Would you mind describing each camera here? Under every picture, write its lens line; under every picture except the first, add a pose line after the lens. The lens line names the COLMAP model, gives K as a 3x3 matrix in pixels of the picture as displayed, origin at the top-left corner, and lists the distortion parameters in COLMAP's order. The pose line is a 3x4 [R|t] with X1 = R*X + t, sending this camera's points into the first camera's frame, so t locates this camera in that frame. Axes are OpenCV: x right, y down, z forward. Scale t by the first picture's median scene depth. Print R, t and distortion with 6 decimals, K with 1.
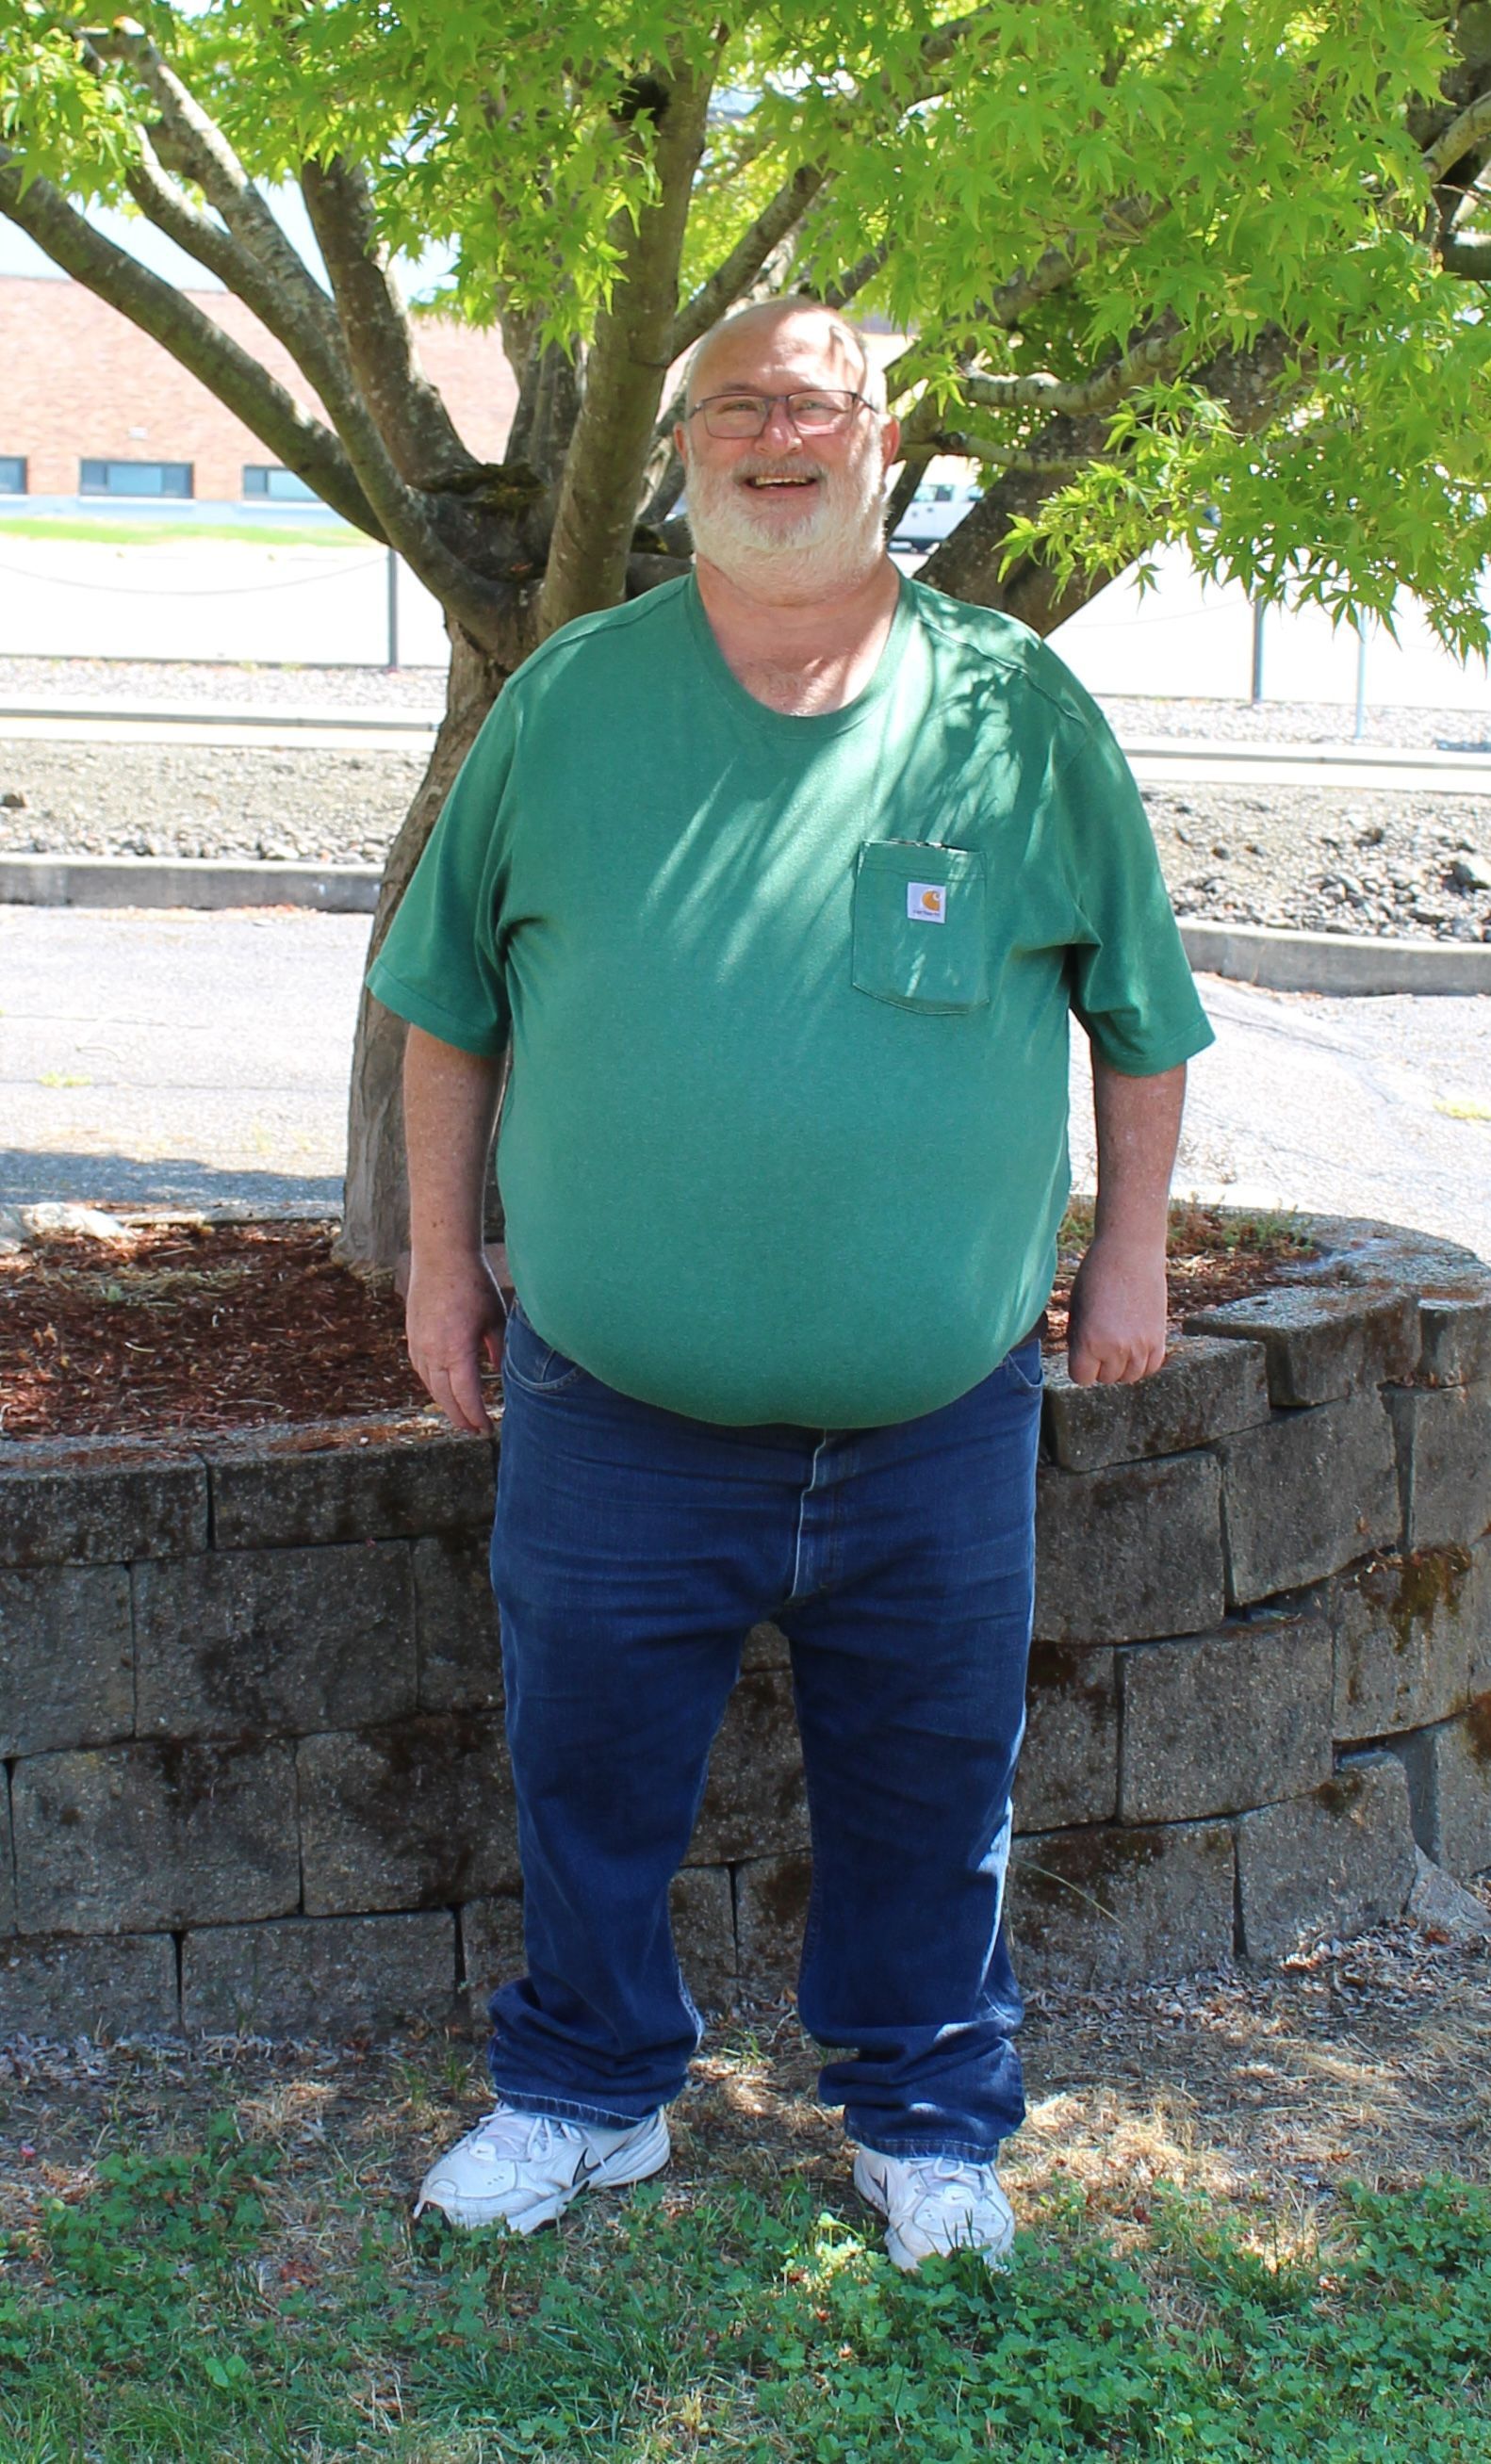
lens RADIAL K [[4022.1, 0, 688.1], [0, 4022.1, 1178.4], [0, 0, 1]] dist [-0.145611, 0.051989]
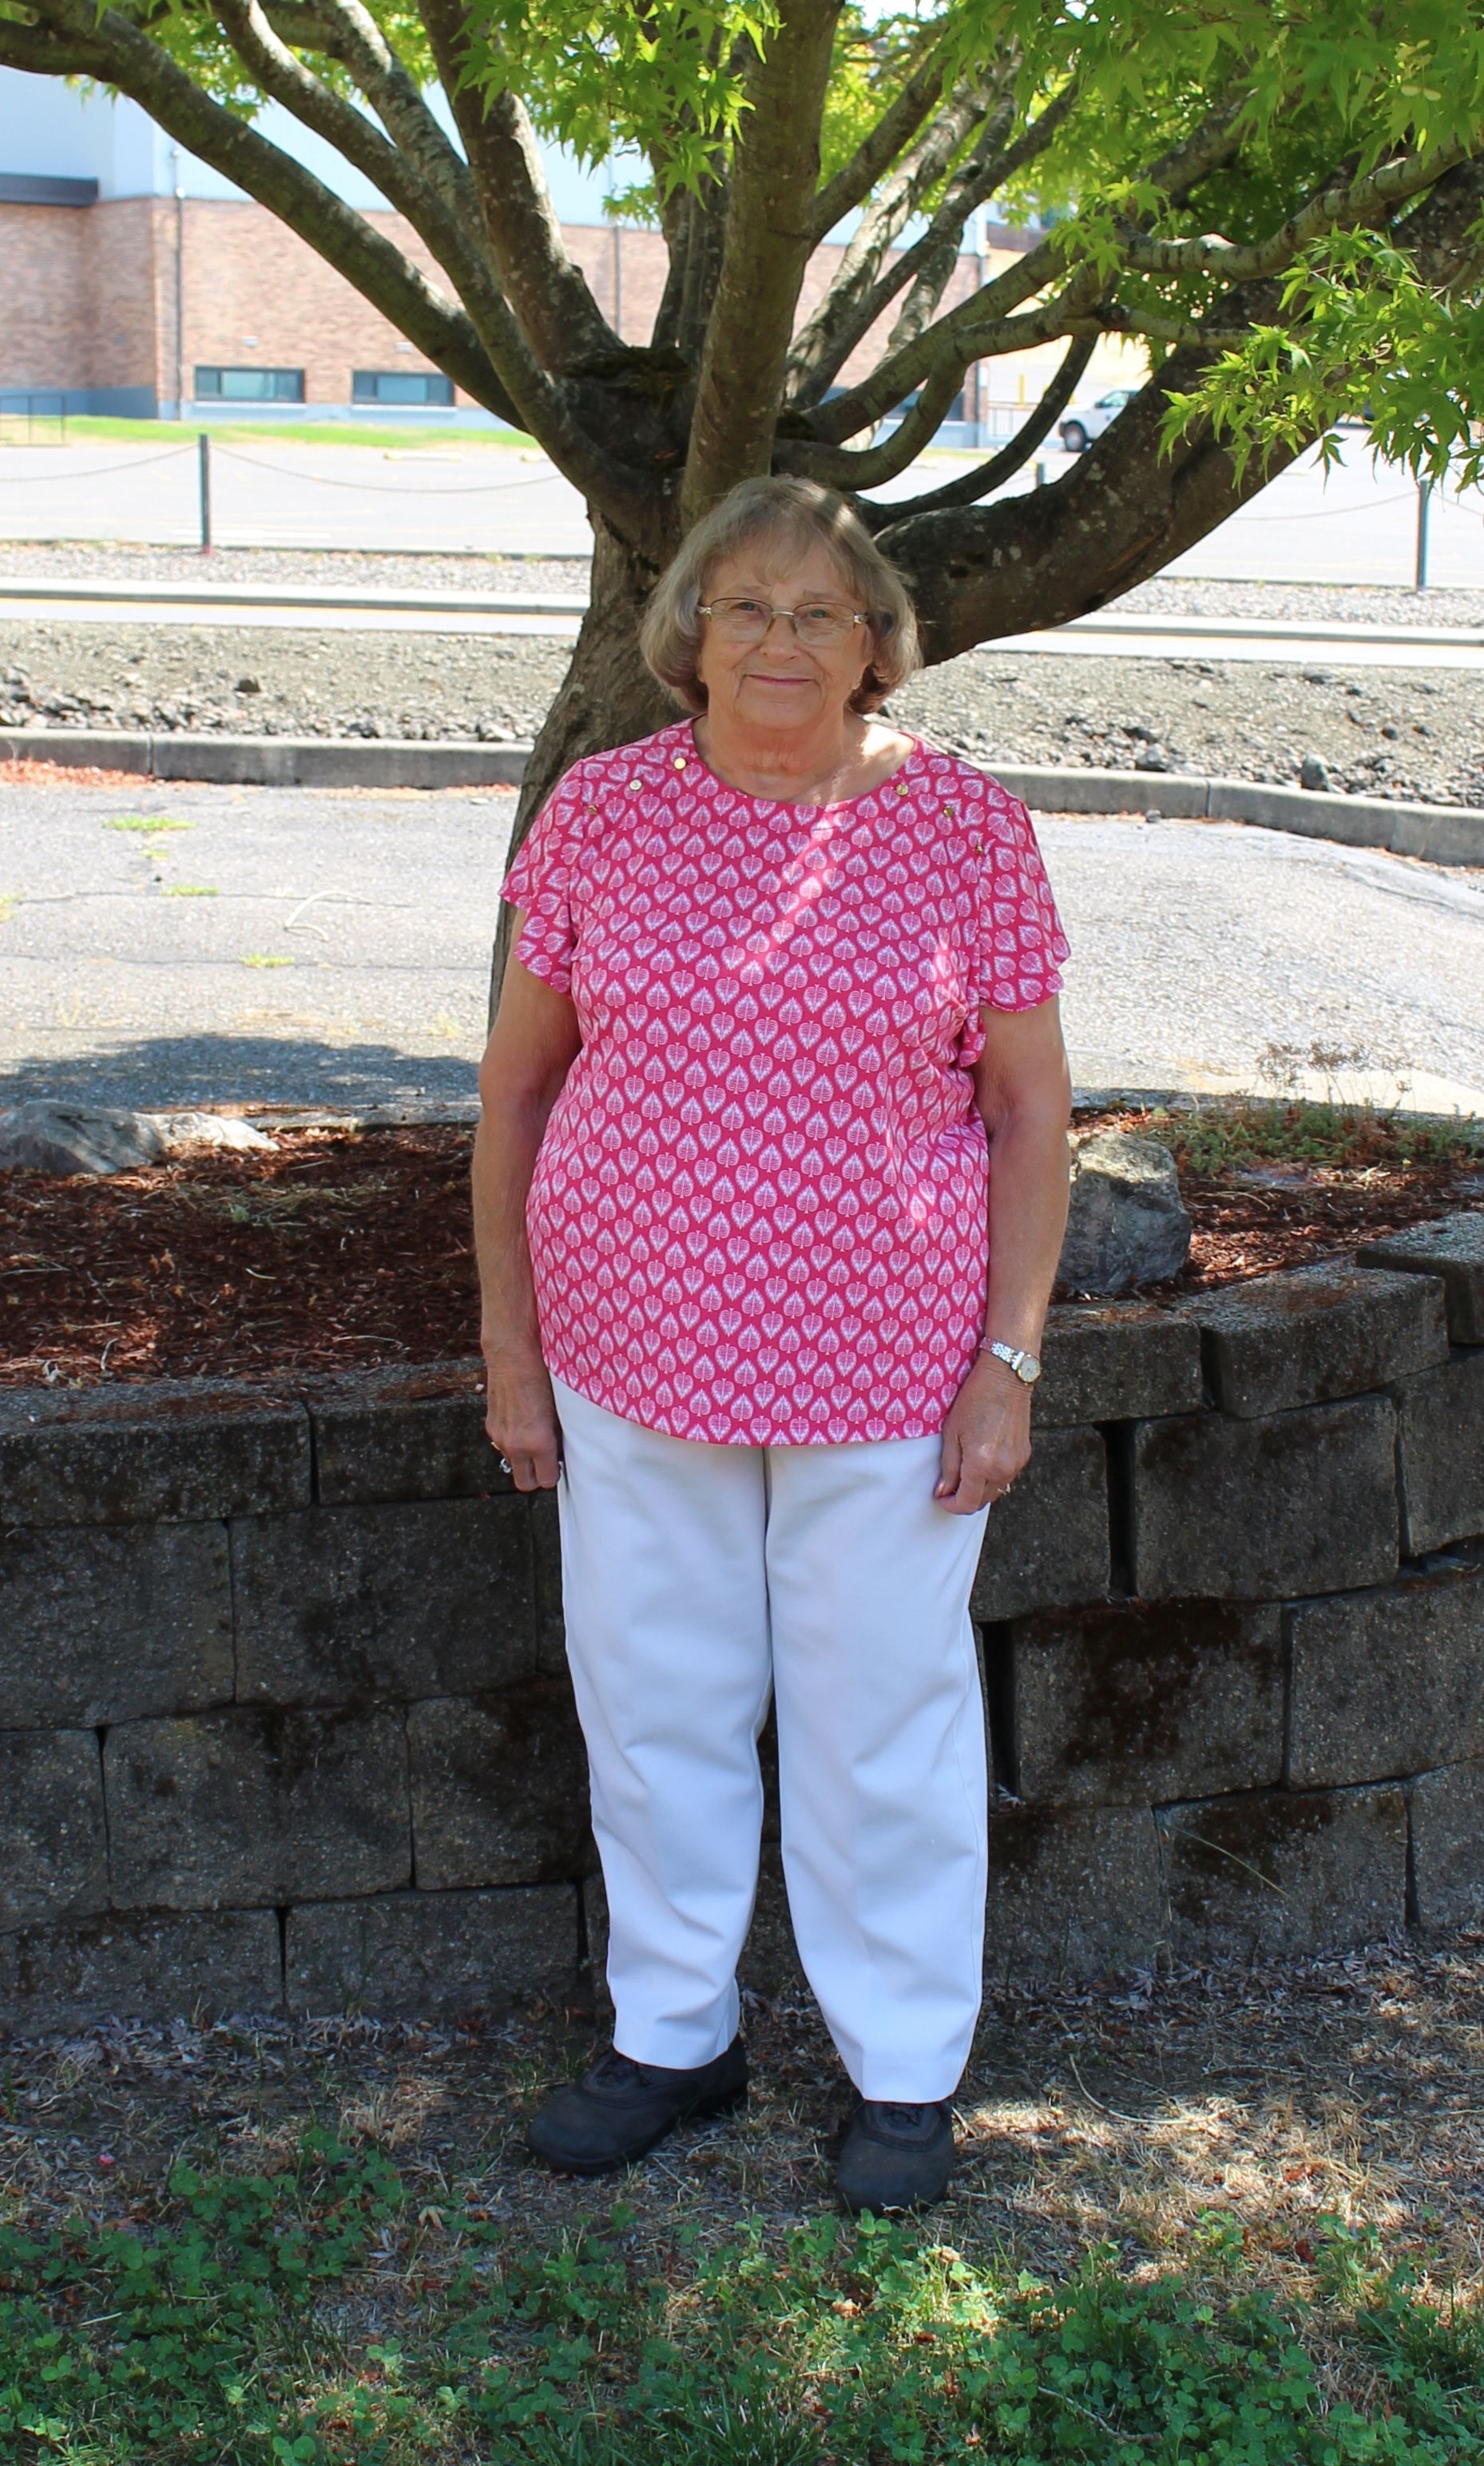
lens RADIAL K [[3627.9, 0, 734.4], [0, 3627.9, 1119.4], [0, 0, 1]] dist [-0.144112, 0.091045]
pose [[0.998936, 0.003033, -0.046011, 0.016272], [-0.001773, 0.999623, 0.027404, -0.019164], [0.046076, -0.027294, 0.998565, 0.148257]]
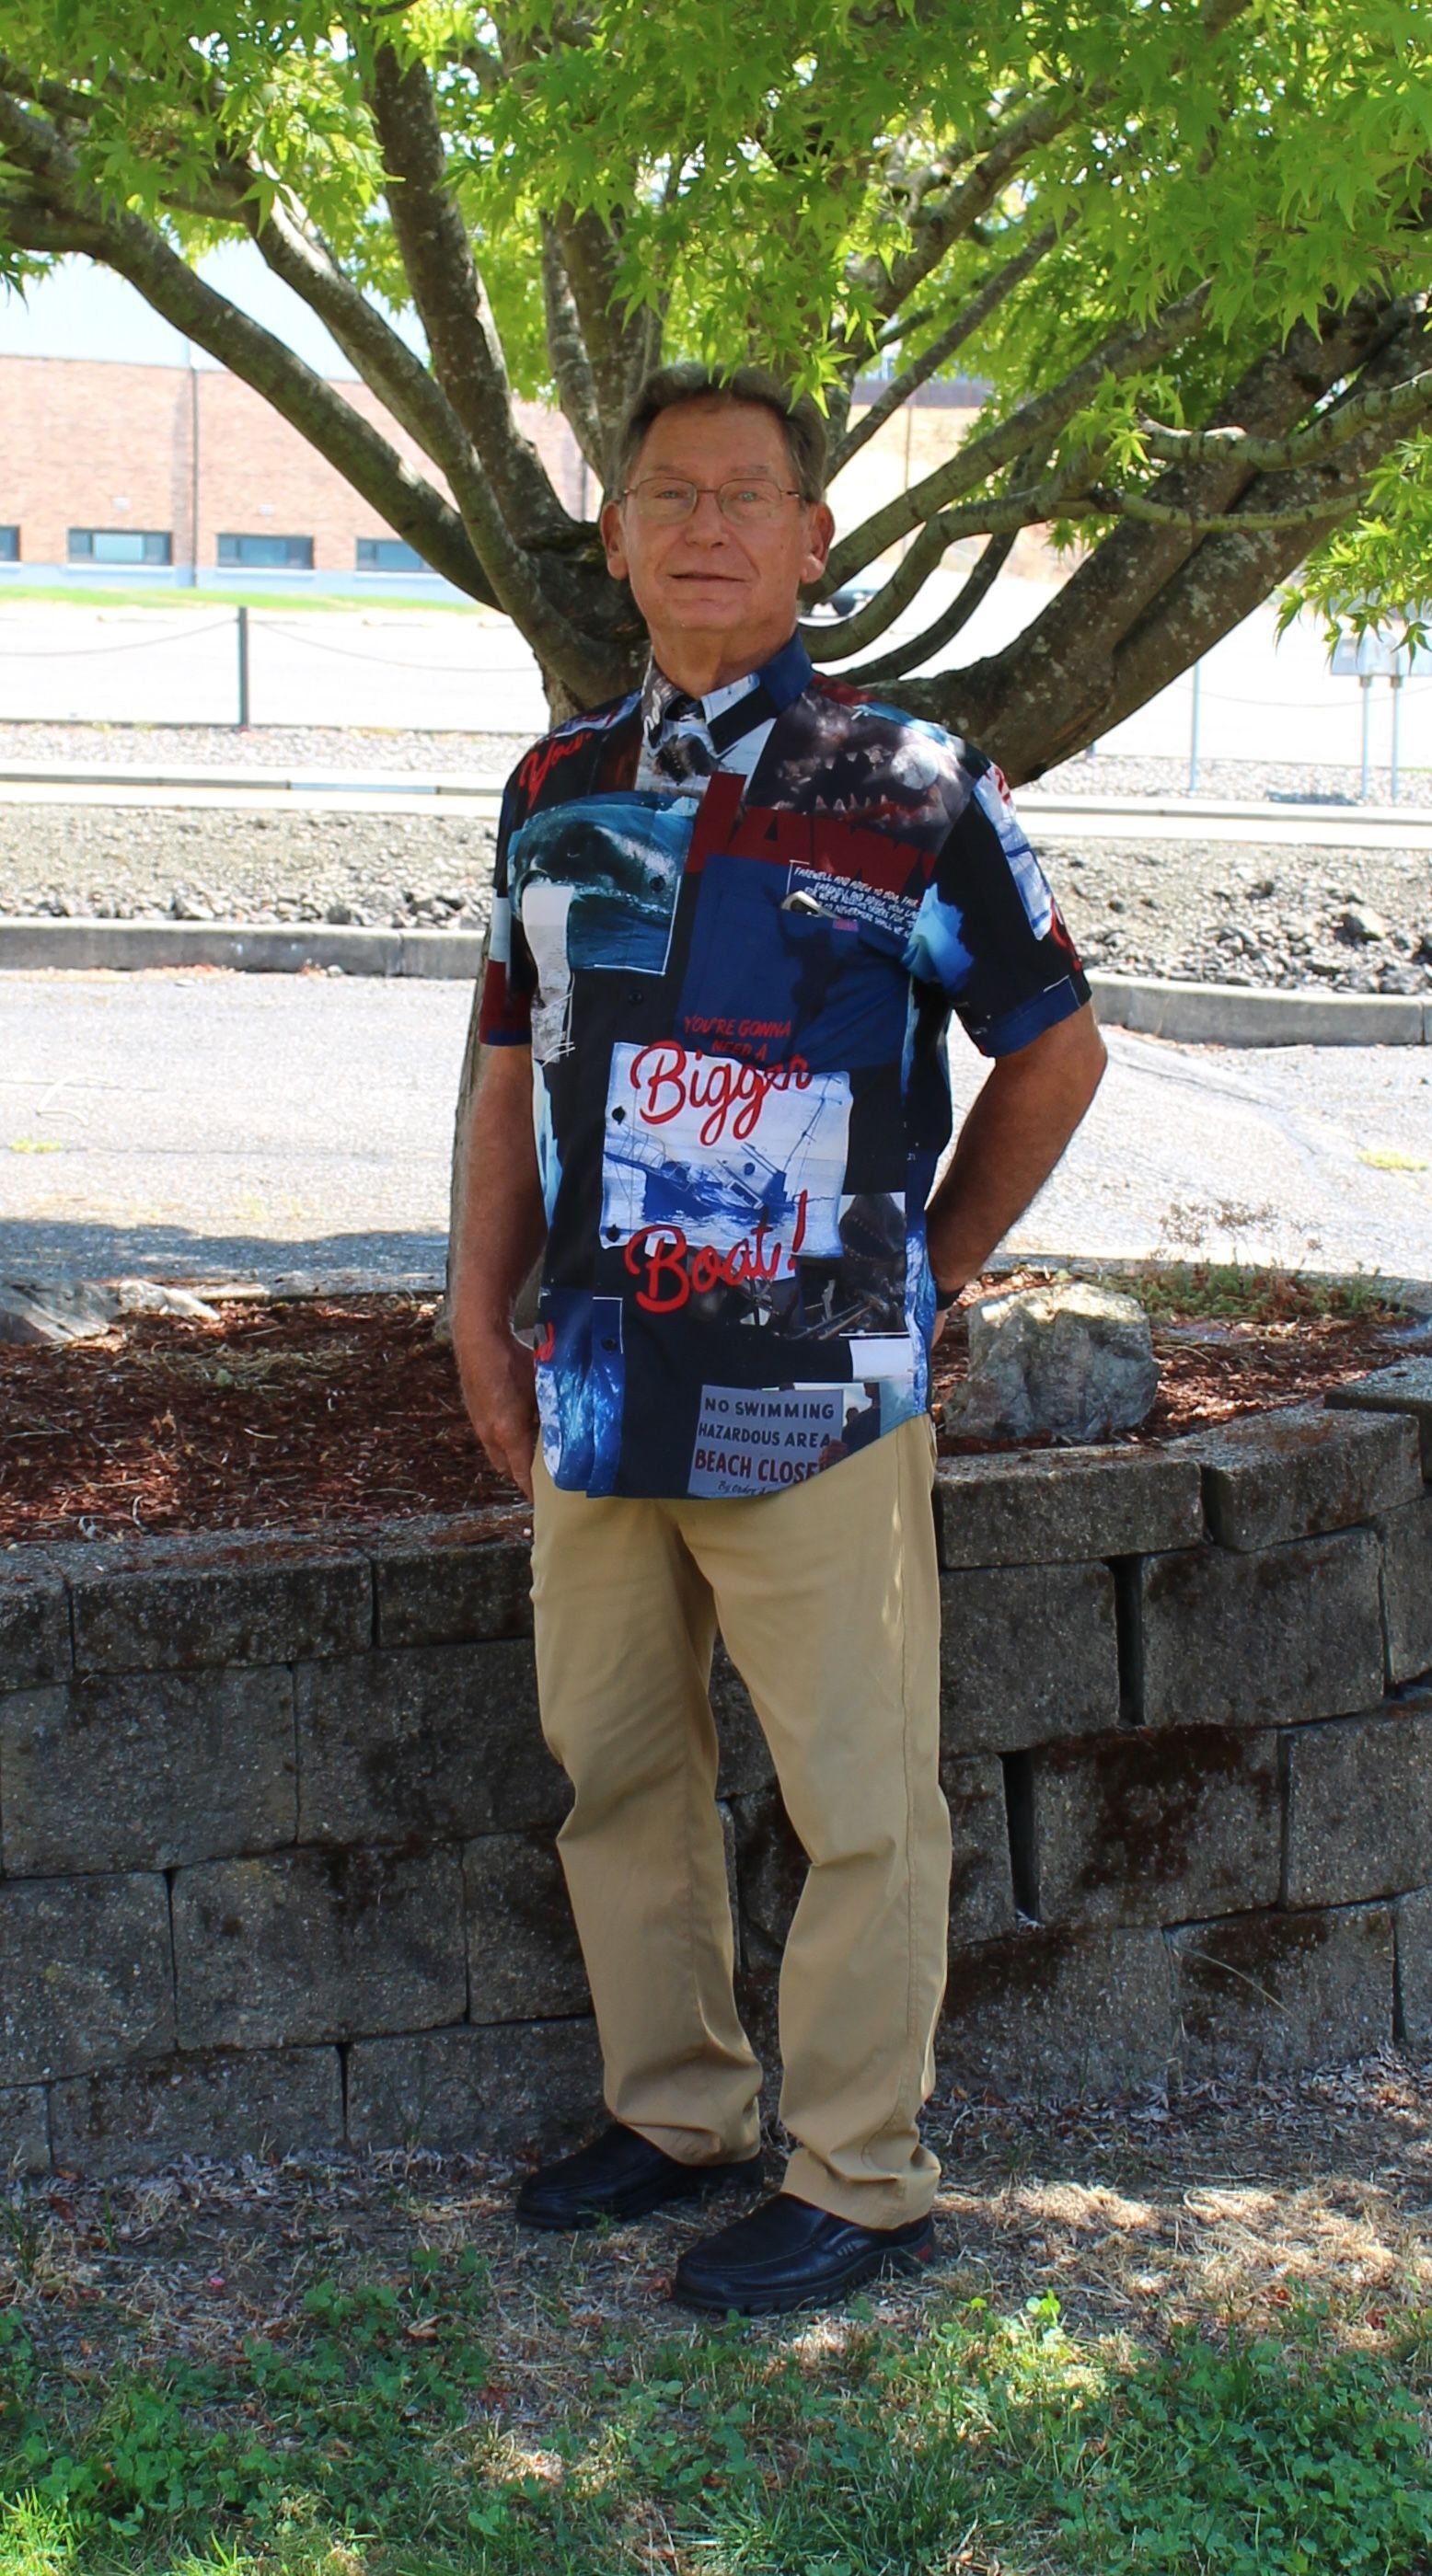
lens RADIAL K [[3932.3, 0, 674.8], [0, 3932.3, 1226.4], [0, 0, 1]] dist [-0.149565, 0.074716]
pose [[0.999059, -0.009231, 0.042378, -0.078797], [0.009202, 0.999957, 0.000894, -0.008123], [-0.042385, -0.000503, 0.999101, 0.050223]]
